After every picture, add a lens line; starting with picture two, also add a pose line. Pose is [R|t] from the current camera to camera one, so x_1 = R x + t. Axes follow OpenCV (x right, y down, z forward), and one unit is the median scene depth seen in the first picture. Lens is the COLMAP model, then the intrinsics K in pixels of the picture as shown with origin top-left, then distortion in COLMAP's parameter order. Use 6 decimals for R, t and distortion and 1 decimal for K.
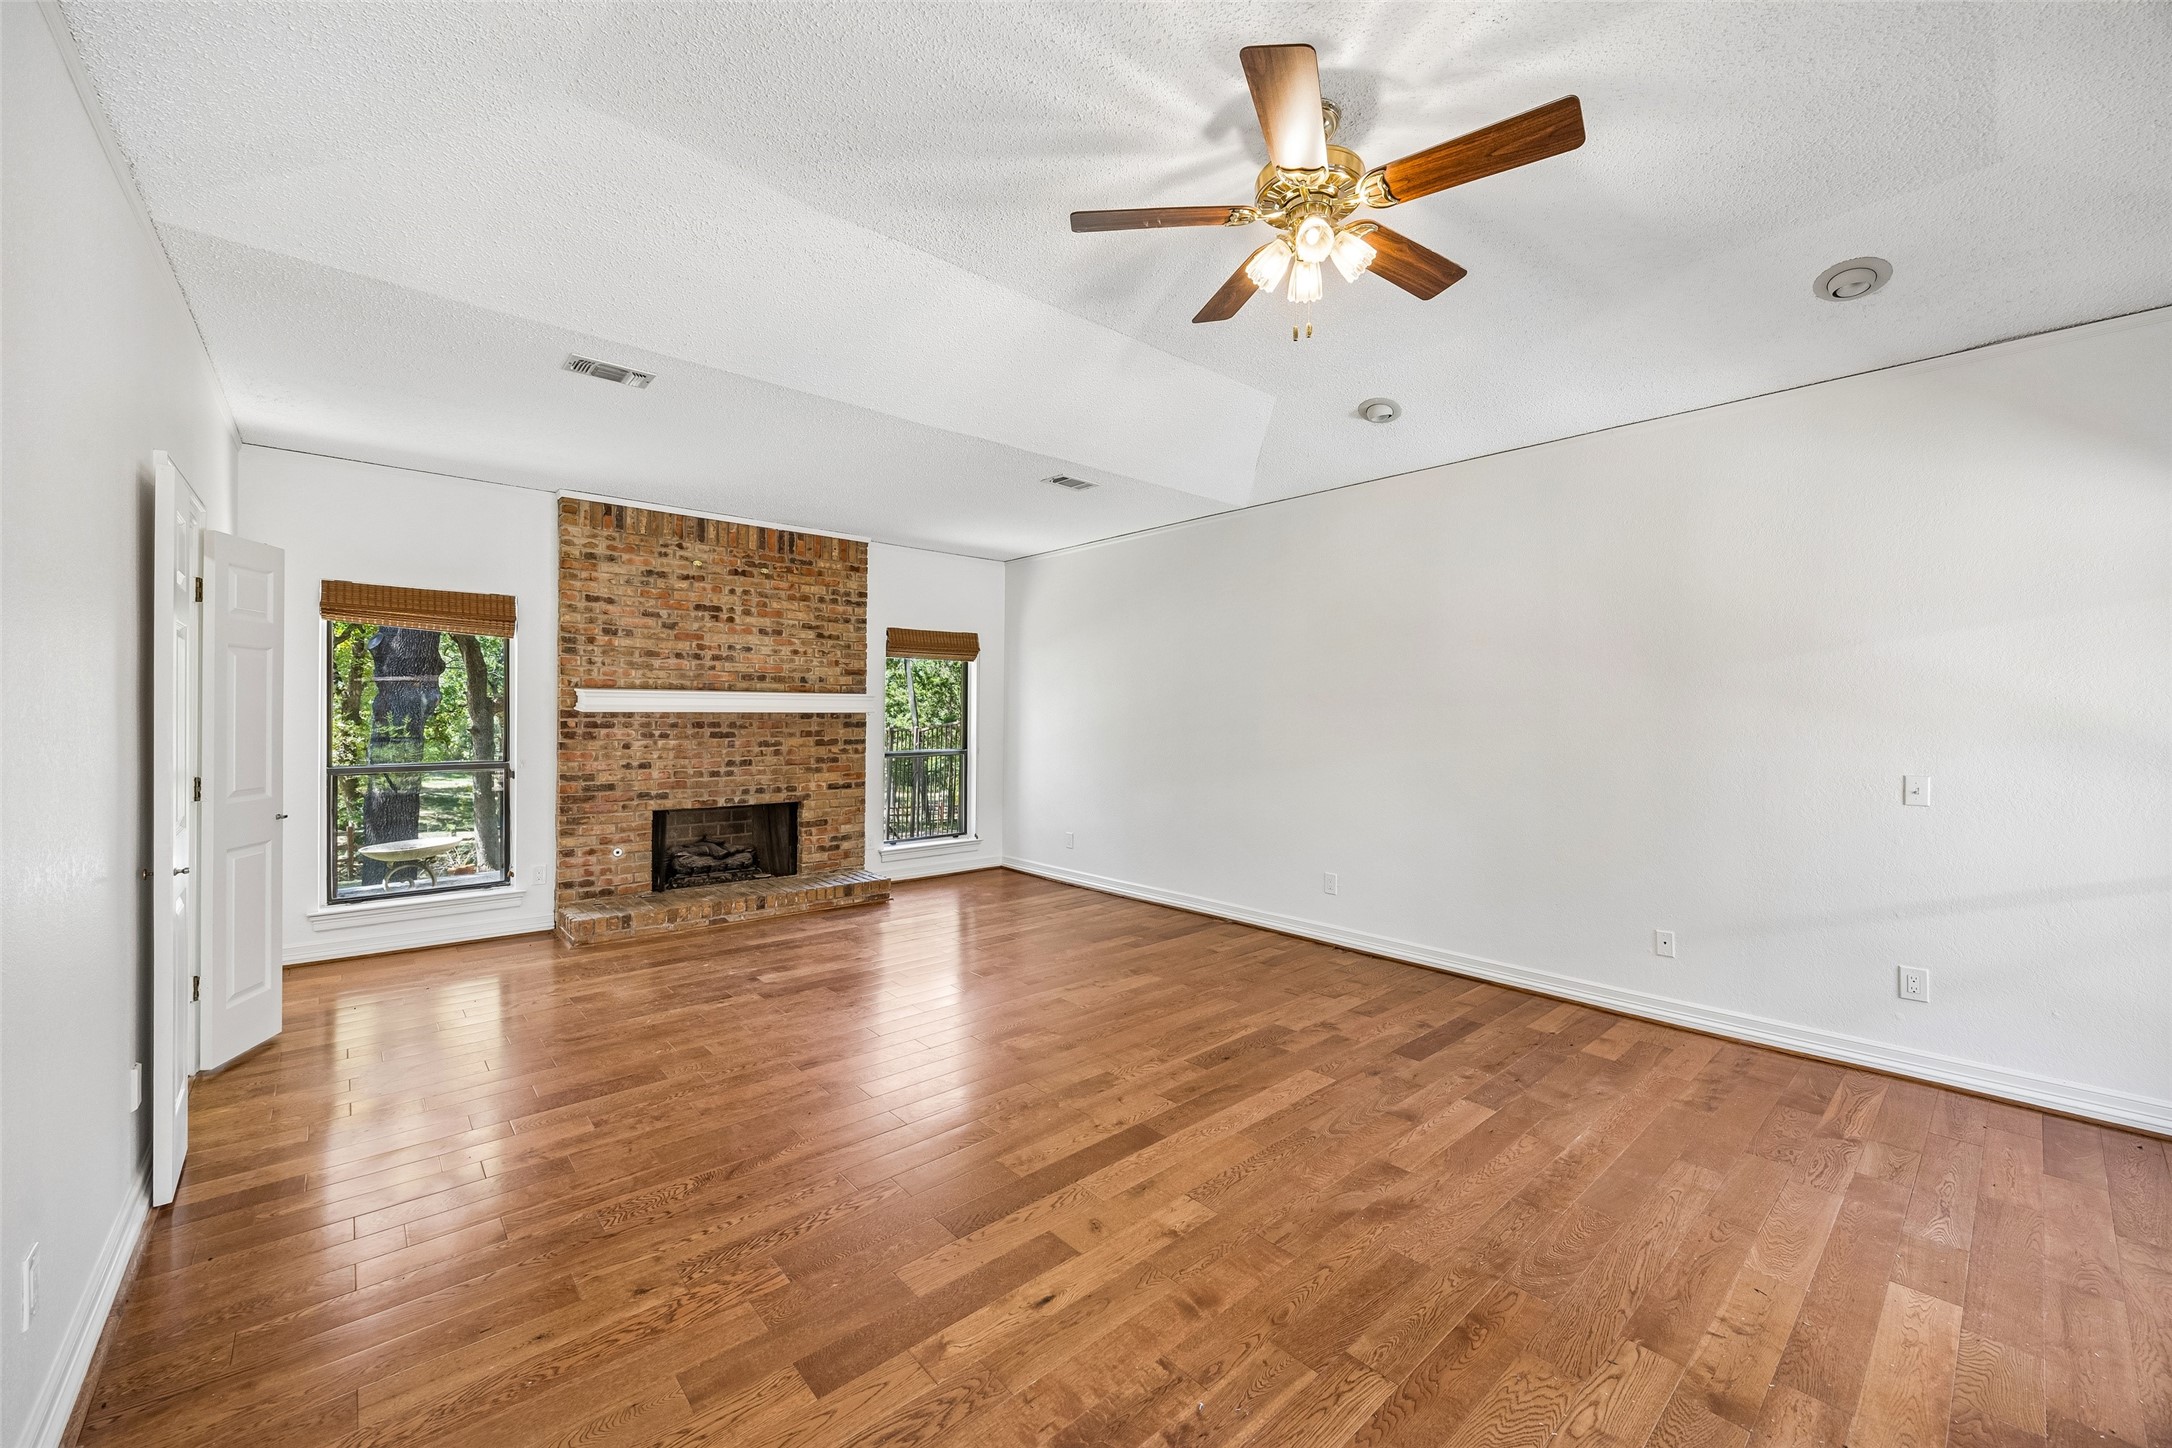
lens RADIAL K [[848.8, 0, 1079.2], [0, 848.8, 709.7], [0, 0, 1]] dist [-0.000714, 0.000115]
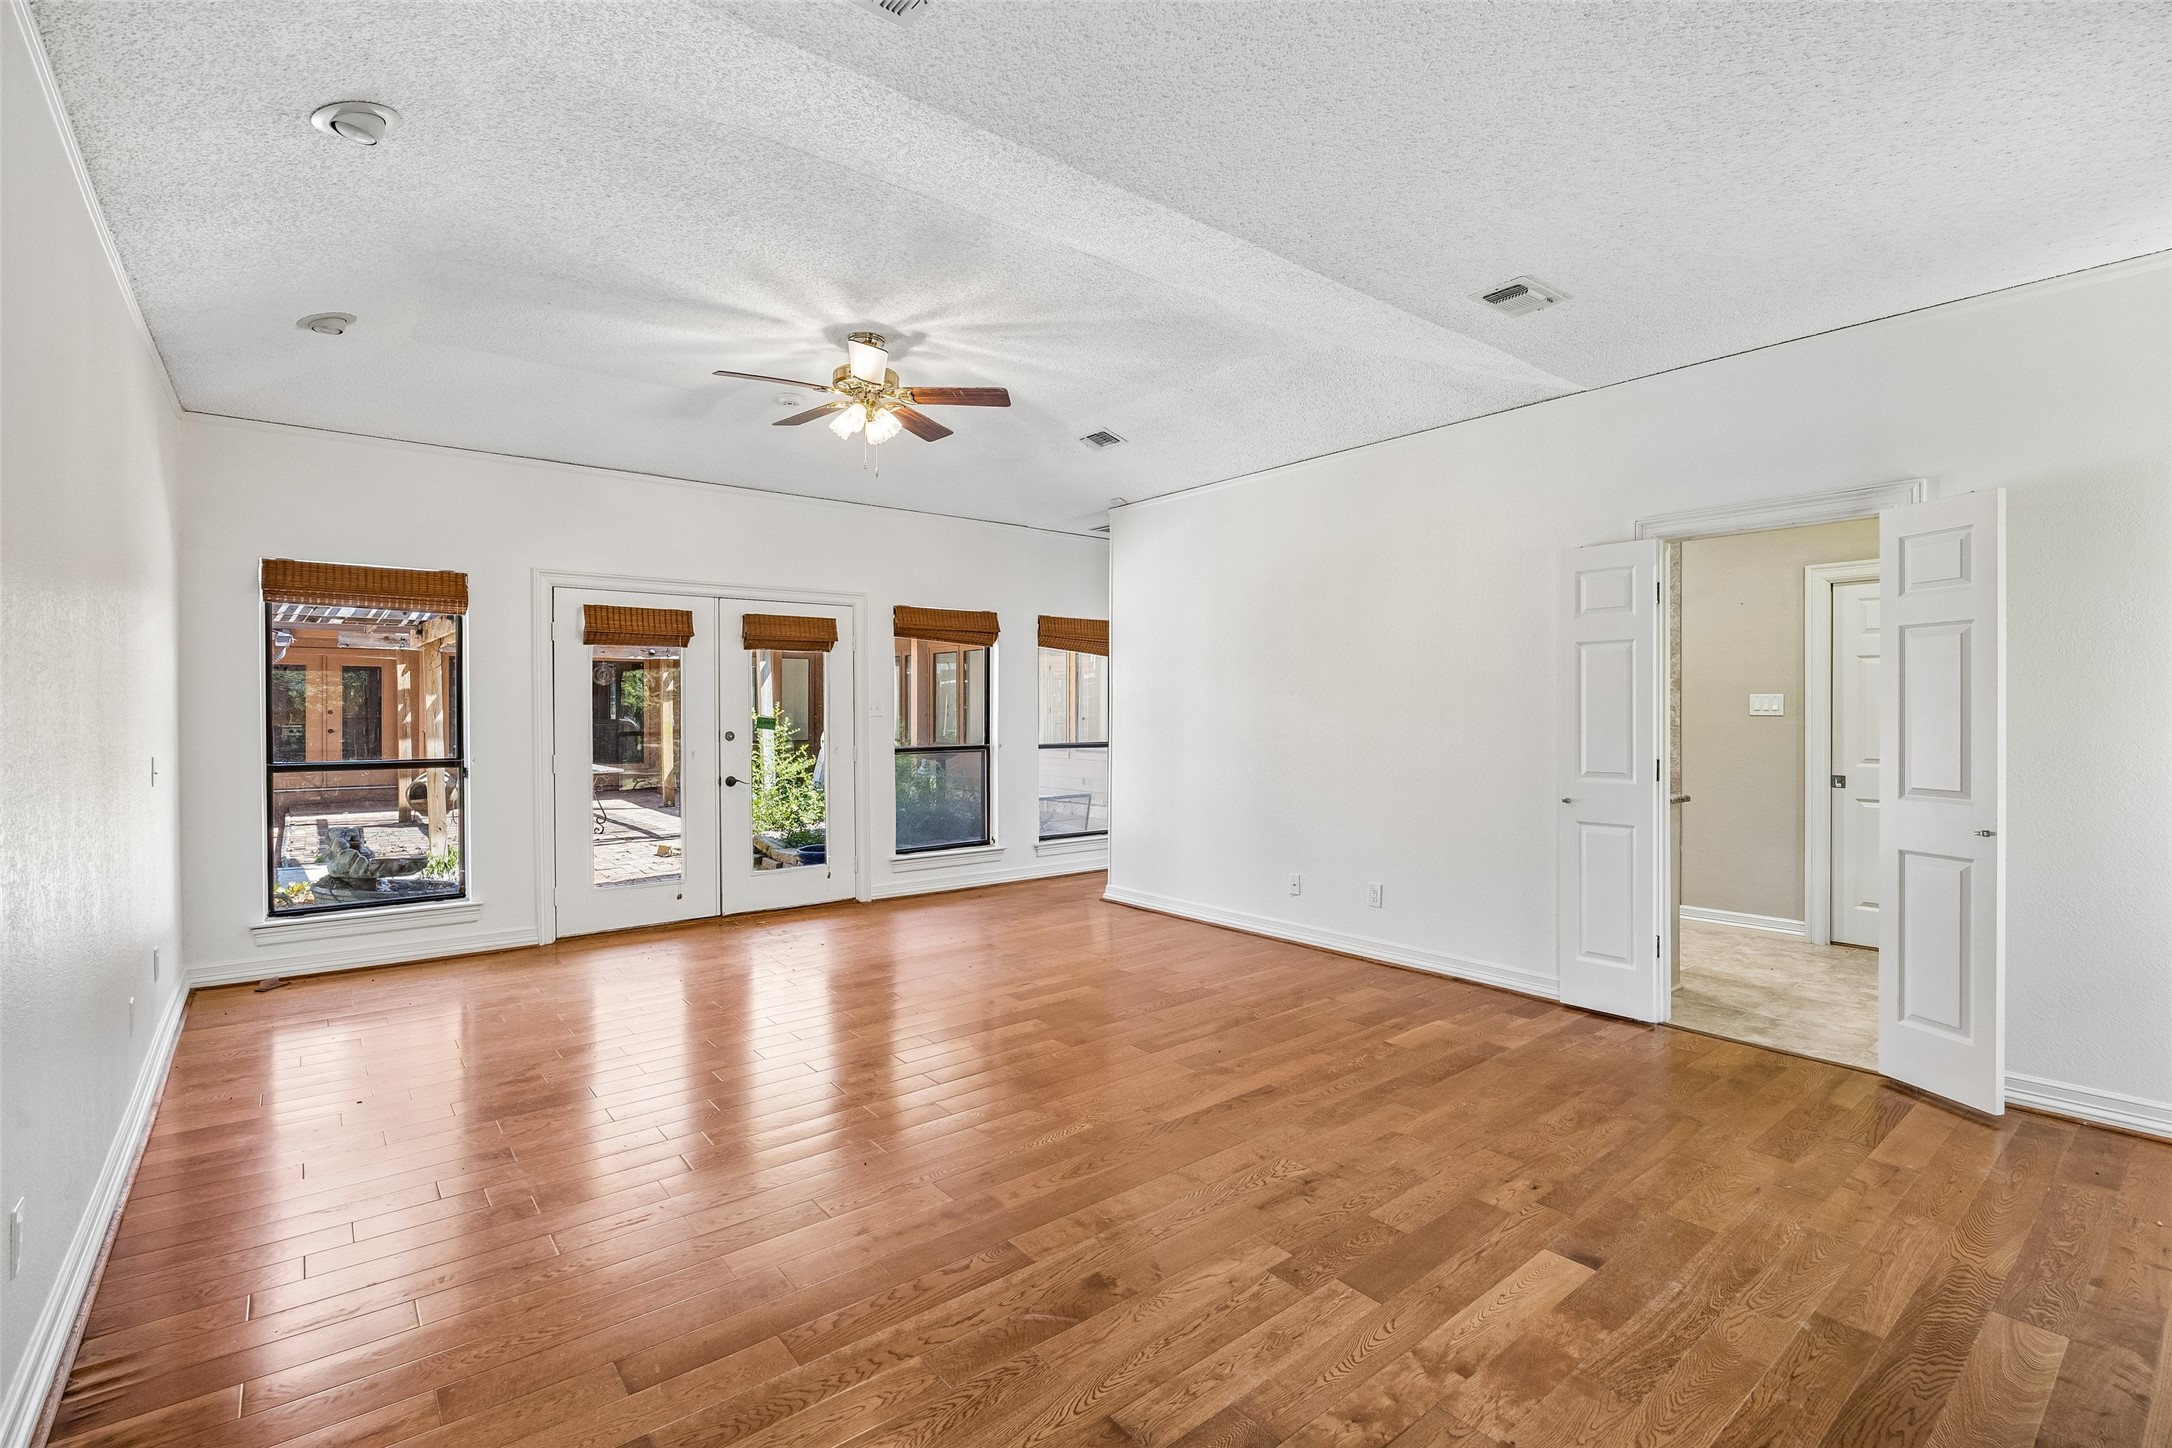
lens RADIAL K [[969.7, 0, 1078.4], [0, 969.7, 719.1], [0, 0, 1]] dist [-0.001678, -0.000156]
pose [[-0.999114, -0.003420, 0.041949, -0.090877], [-0.002957, 0.999934, 0.011091, 0.006092], [-0.041984, 0.010957, -0.999058, 1.182156]]
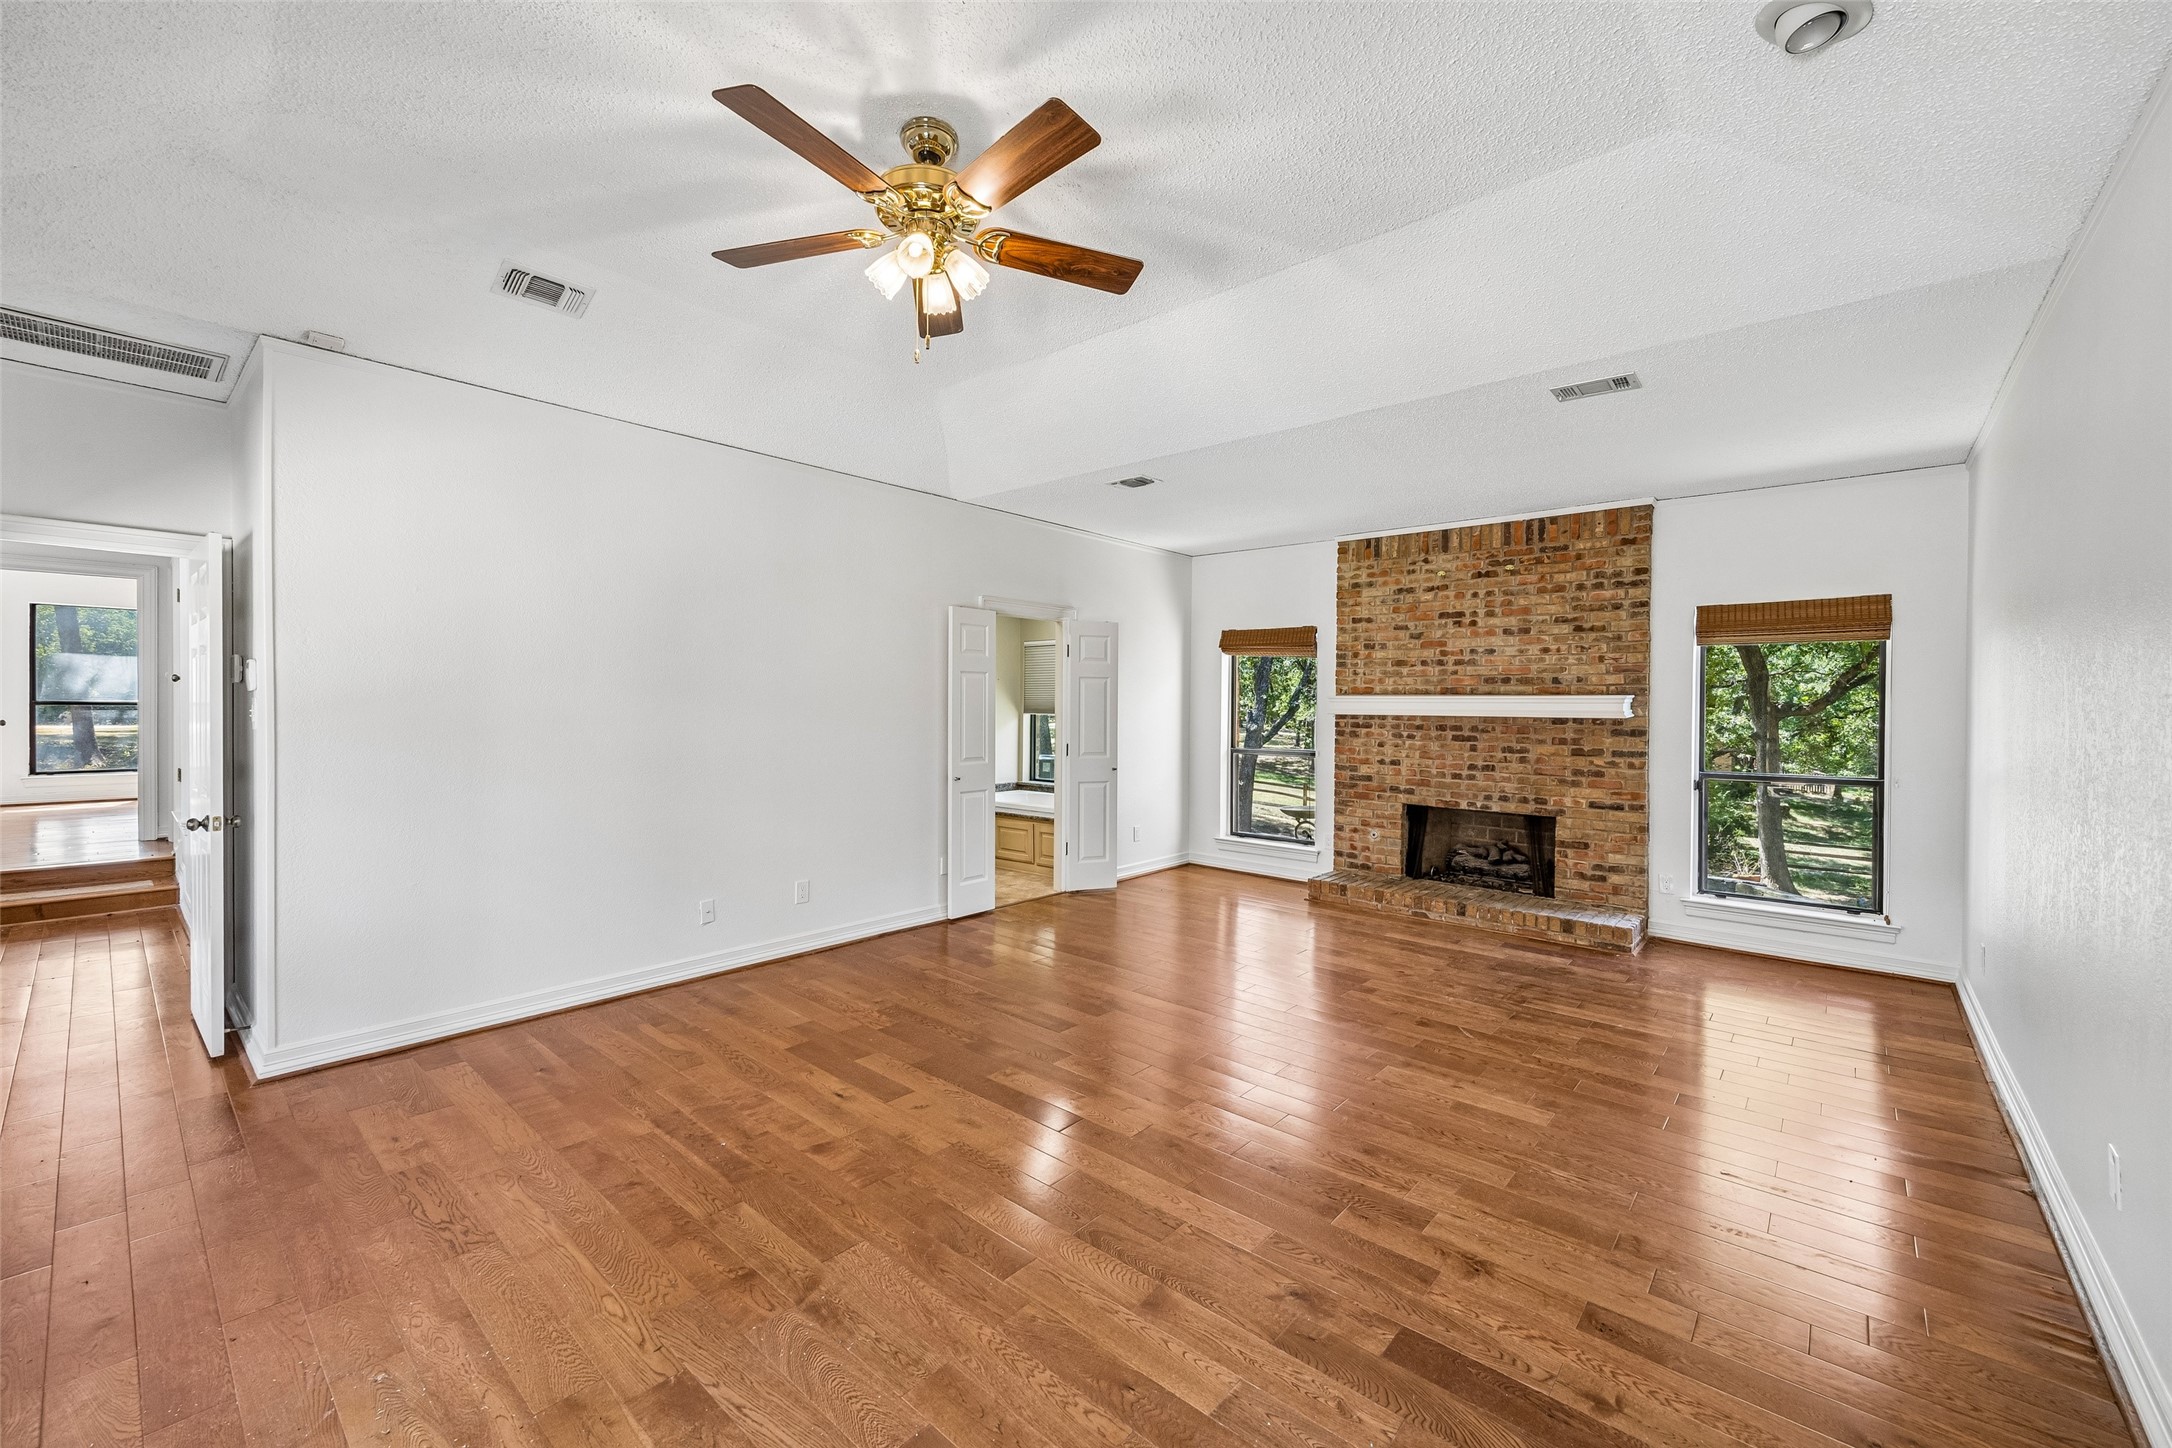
lens RADIAL K [[866.3, 0, 1105.1], [0, 866.3, 711.9], [0, 0, 1]] dist [0.002611, 0.000212]
pose [[0.137922, 0.003726, -0.990436, 0.554214], [-0.007407, 0.999969, 0.002731, -0.001467], [0.990415, 0.006959, 0.137945, 0.441695]]
